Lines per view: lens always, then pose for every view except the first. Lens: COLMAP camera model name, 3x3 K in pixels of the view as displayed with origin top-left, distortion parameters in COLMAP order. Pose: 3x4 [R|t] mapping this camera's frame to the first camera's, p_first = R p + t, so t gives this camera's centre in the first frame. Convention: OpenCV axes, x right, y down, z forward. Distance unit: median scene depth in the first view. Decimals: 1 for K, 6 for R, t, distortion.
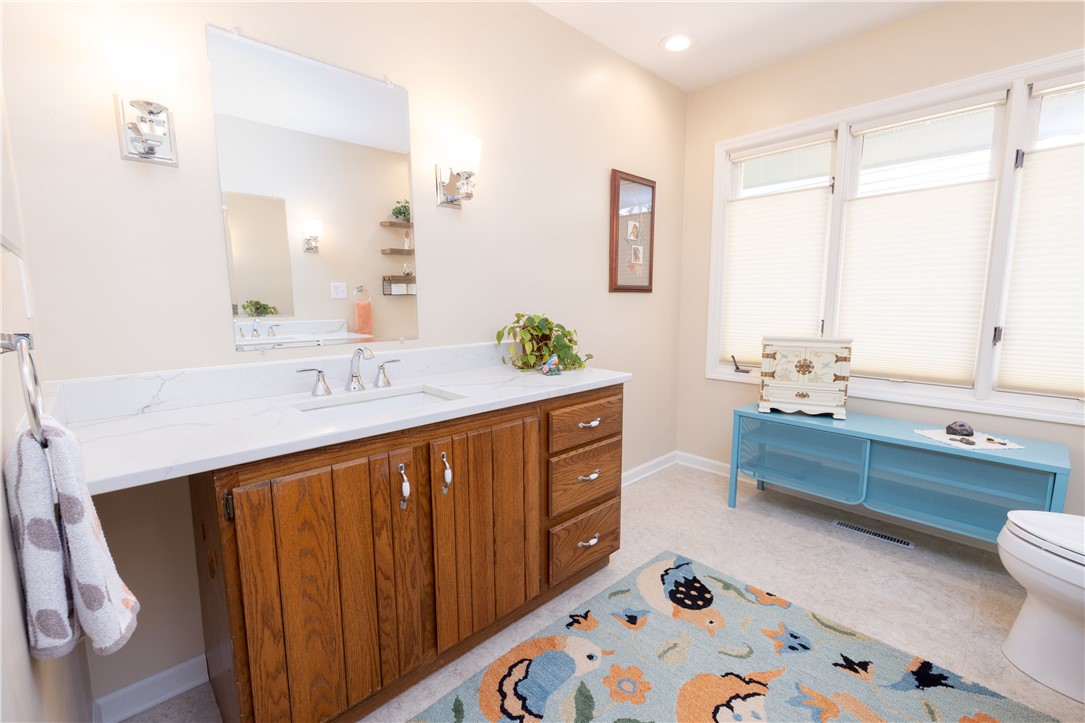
lens RADIAL K [[464.8, 0, 546.9], [0, 464.8, 362.2], [0, 0, 1]] dist [-0.004082, -0.000672]
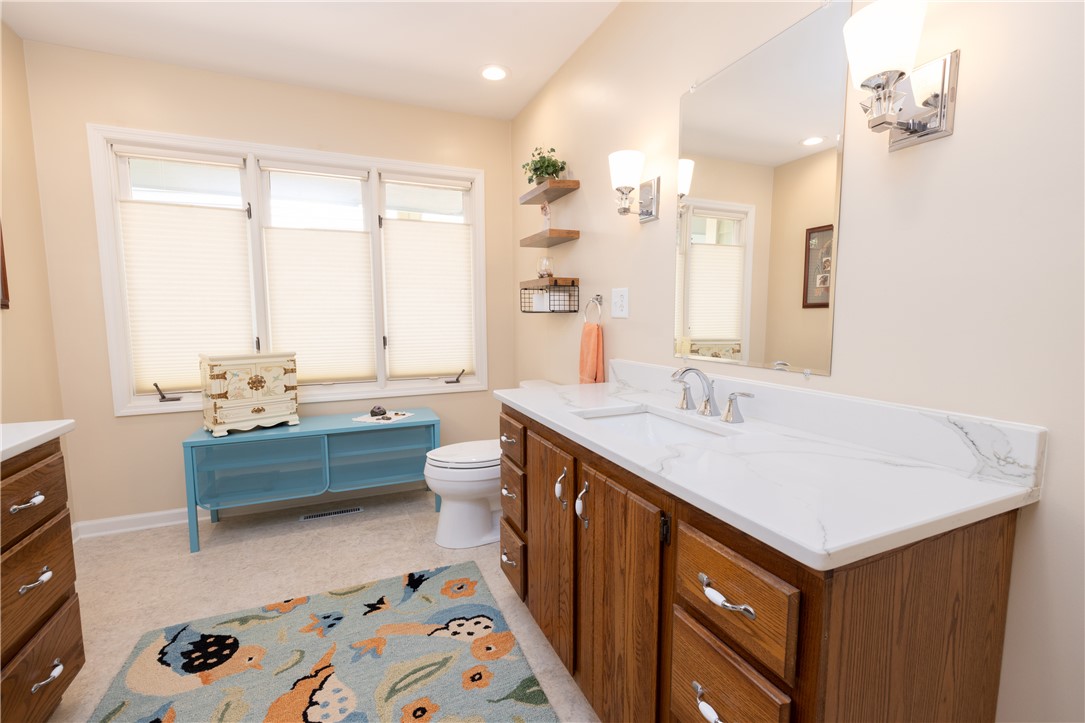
lens RADIAL K [[464.8, 0, 546.9], [0, 464.8, 362.2], [0, 0, 1]] dist [-0.004082, -0.000672]
pose [[0.336580, -0.091328, 0.937216, -0.231408], [0.128699, 0.990408, 0.050292, -0.004687], [-0.932819, 0.103691, 0.345105, 0.044826]]
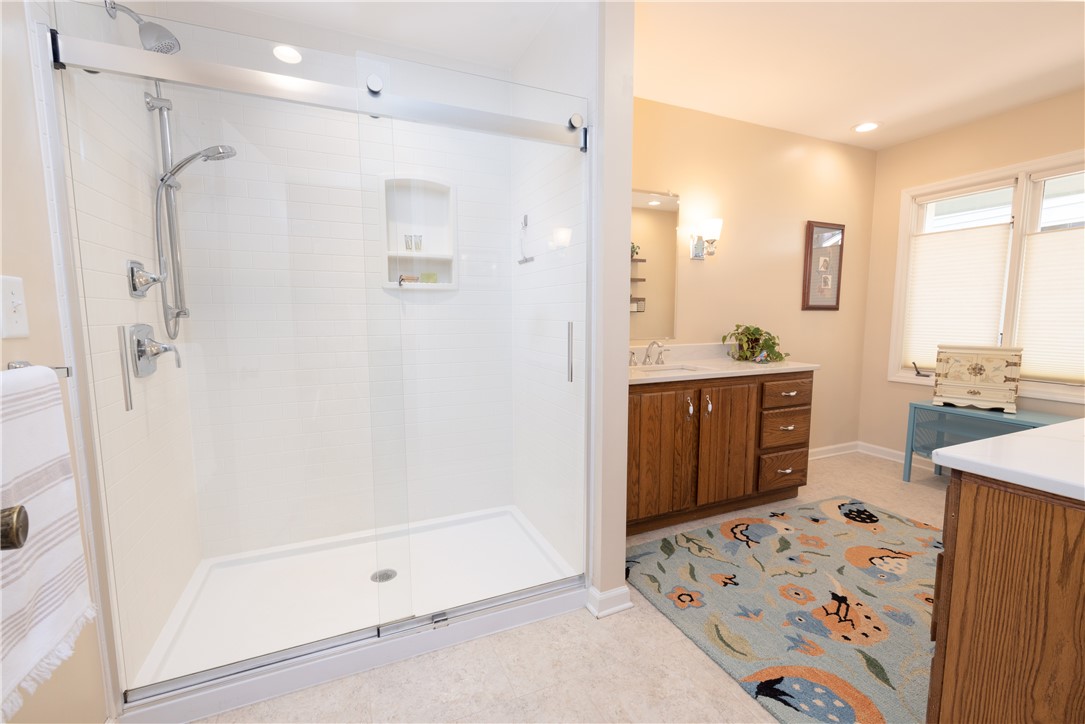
lens RADIAL K [[458.4, 0, 545.1], [0, 458.4, 362.3], [0, 0, 1]] dist [-0.000965, -0.004027]
pose [[0.938526, 0.037474, -0.343168, -0.140582], [-0.048222, 0.998576, -0.022837, 0.090067], [0.341823, 0.037981, 0.938997, -0.676238]]
